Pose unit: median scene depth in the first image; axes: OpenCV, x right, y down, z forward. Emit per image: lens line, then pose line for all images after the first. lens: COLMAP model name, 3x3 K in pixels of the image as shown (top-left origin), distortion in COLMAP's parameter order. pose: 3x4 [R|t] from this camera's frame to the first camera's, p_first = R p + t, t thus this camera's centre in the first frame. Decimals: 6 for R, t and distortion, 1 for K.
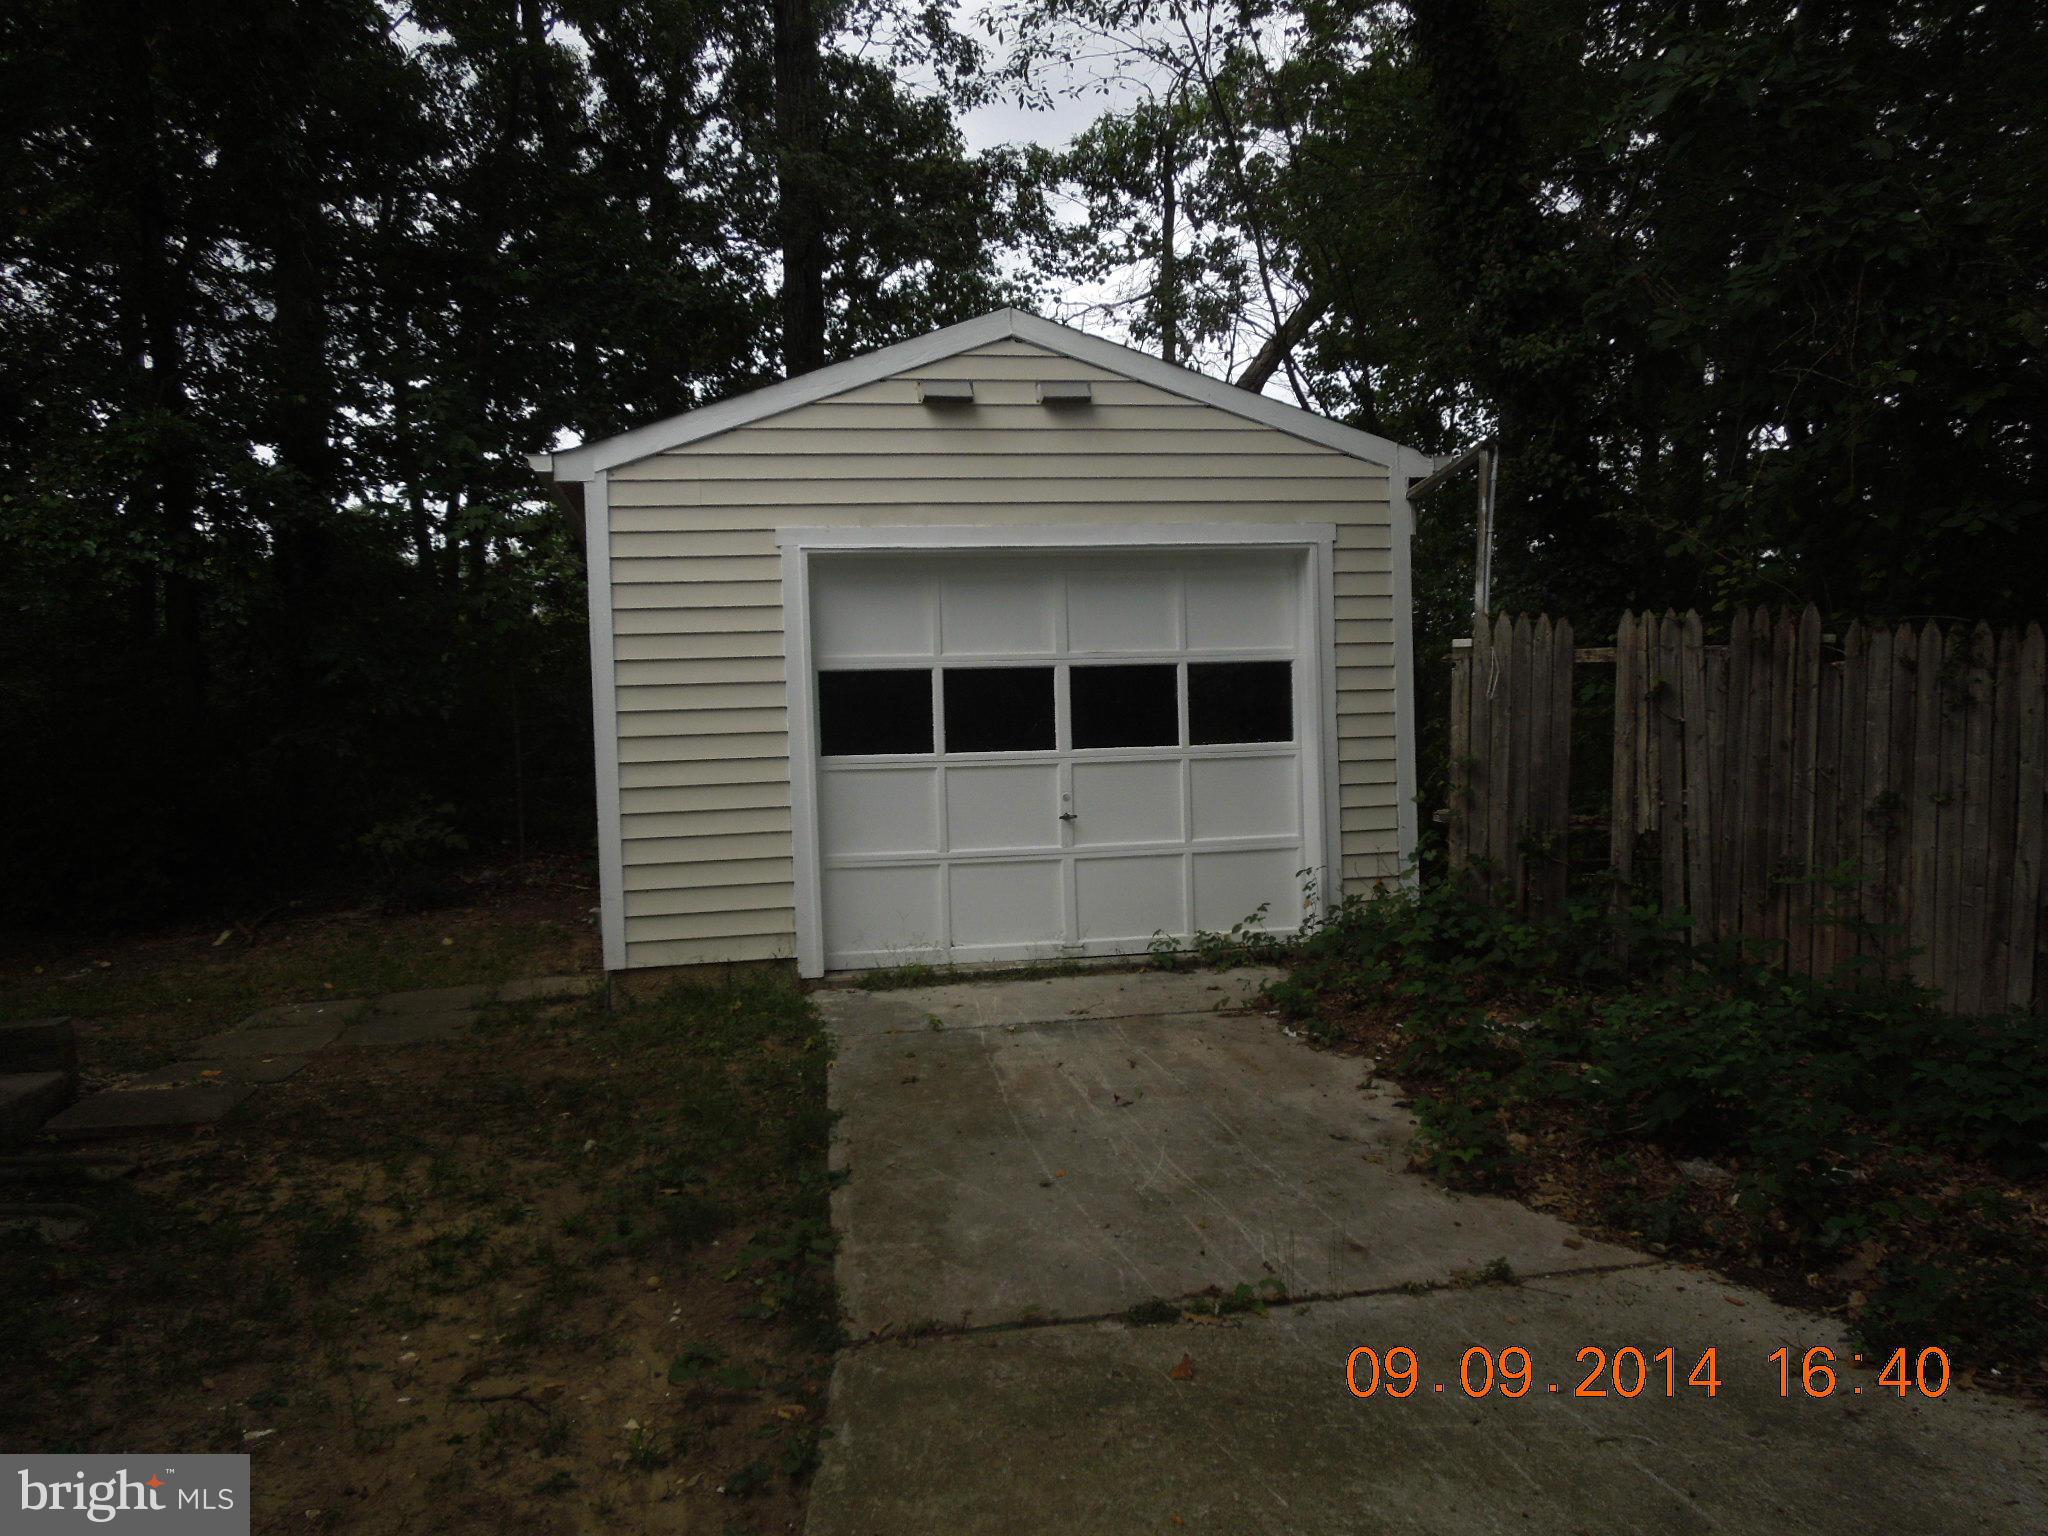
lens RADIAL K [[1553.7, 0, 1031.3], [0, 1553.7, 779.0], [0, 0, 1]] dist [0.000406, -0.004485]
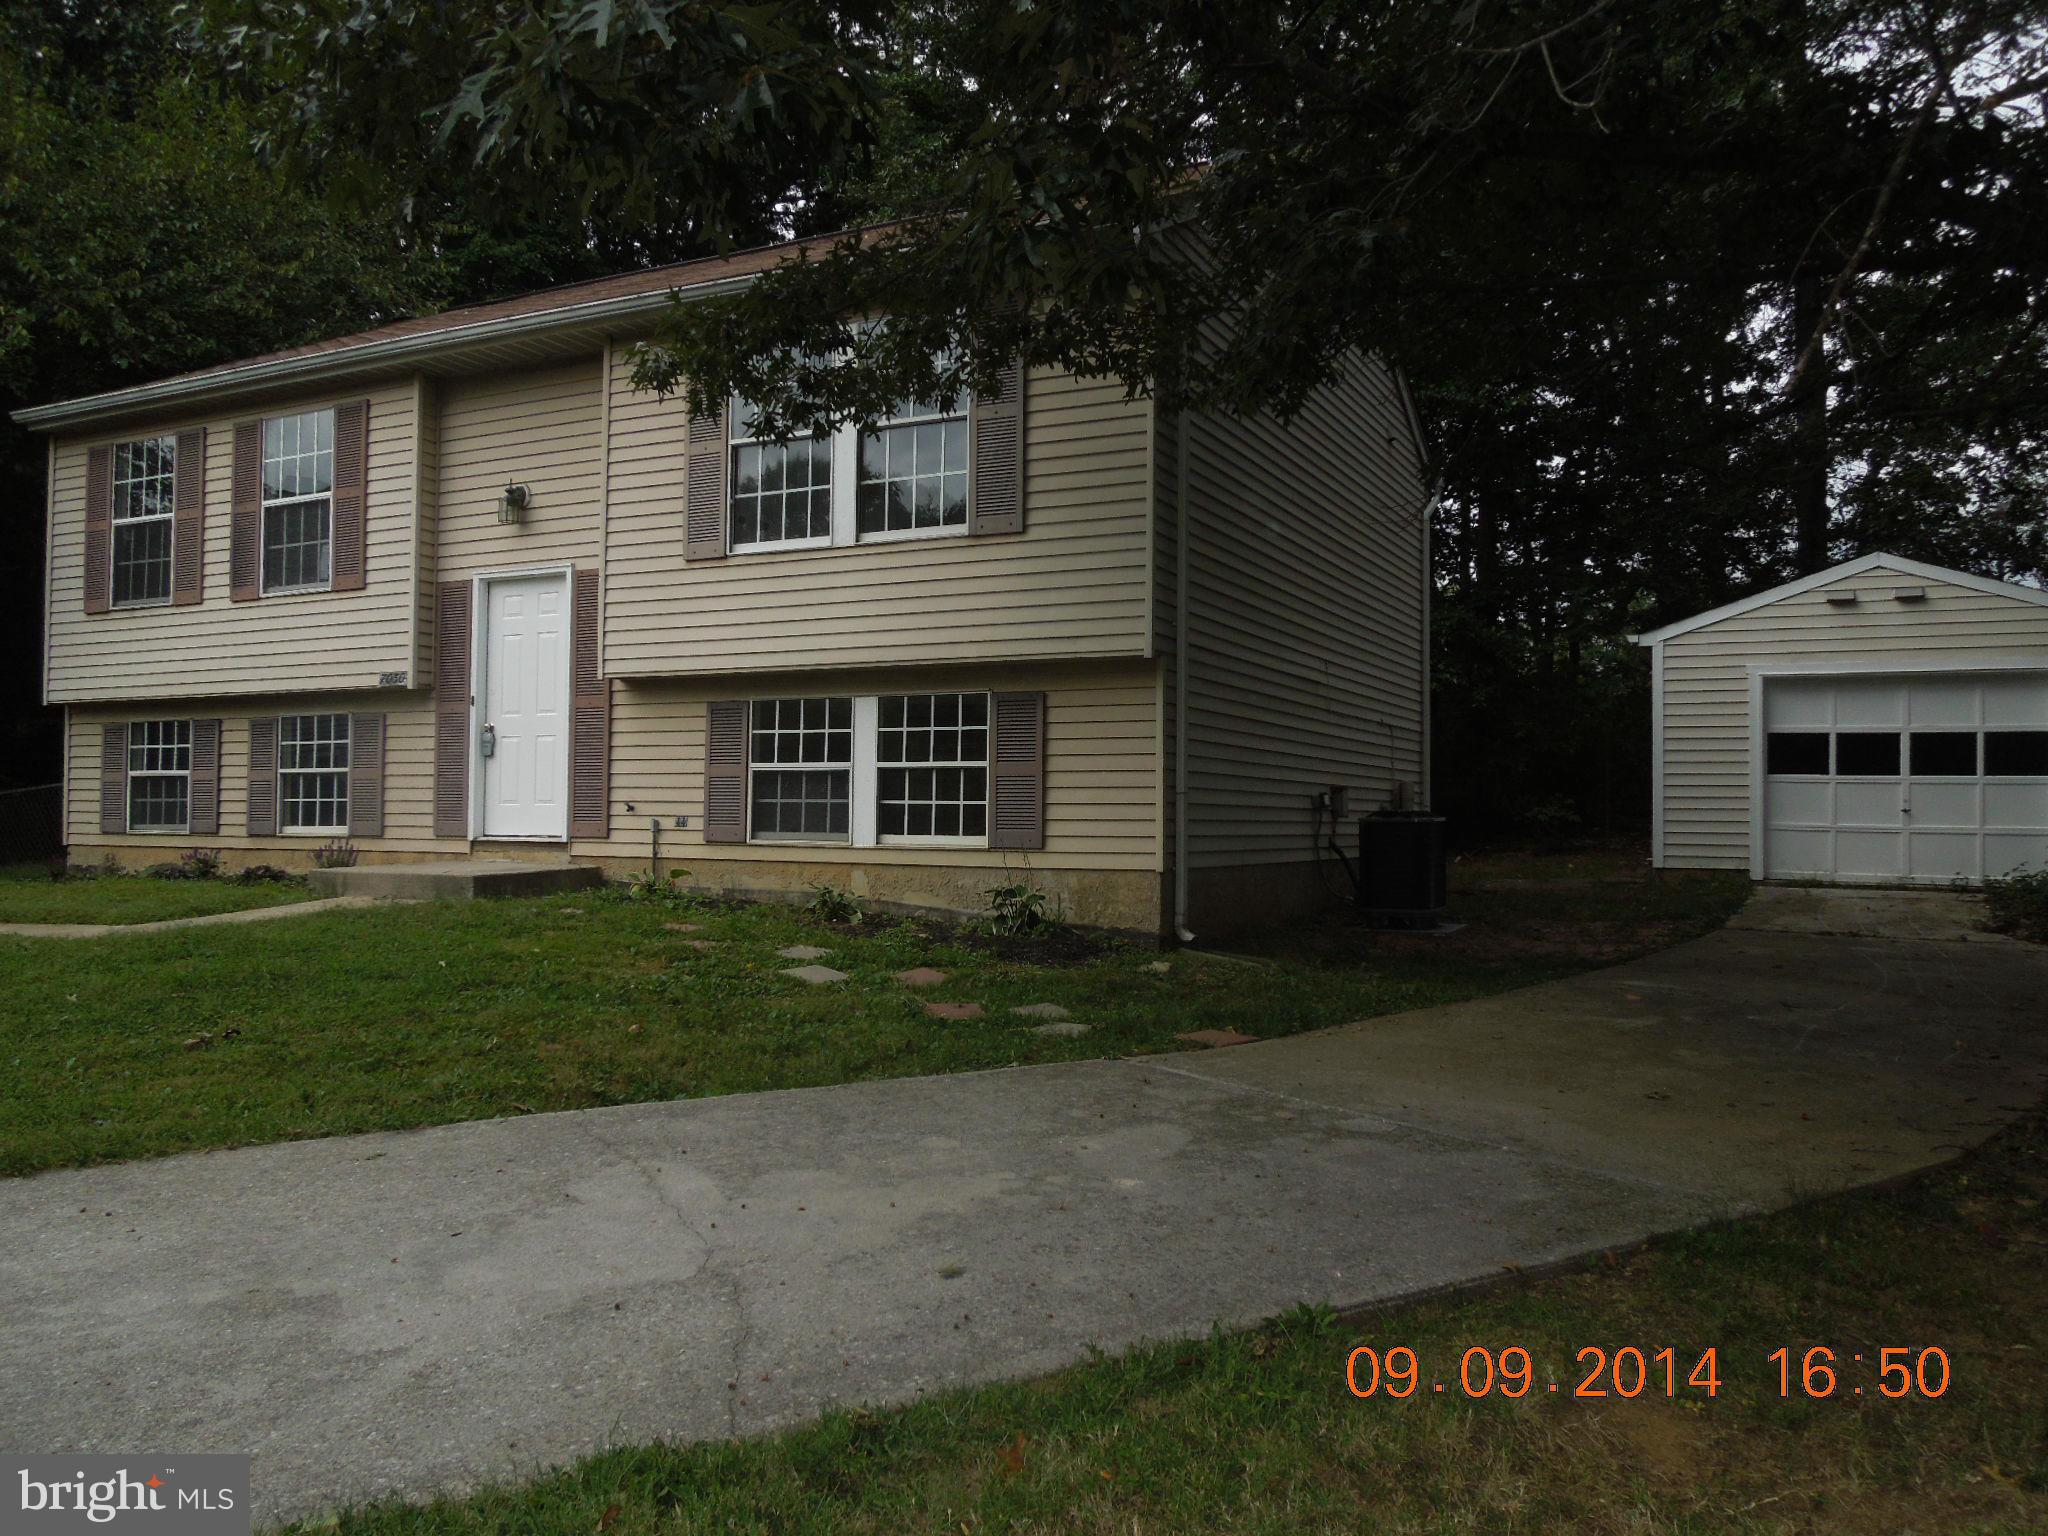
lens RADIAL K [[1214.8, 0, 1150.6], [0, 1214.8, 718.6], [0, 0, 1]] dist [0.002889, 0.003878]
pose [[0.785754, 0.009854, -0.618460, 0.219601], [-0.056072, 0.996891, -0.055355, 0.046521], [0.615992, 0.078174, 0.783864, -0.774141]]
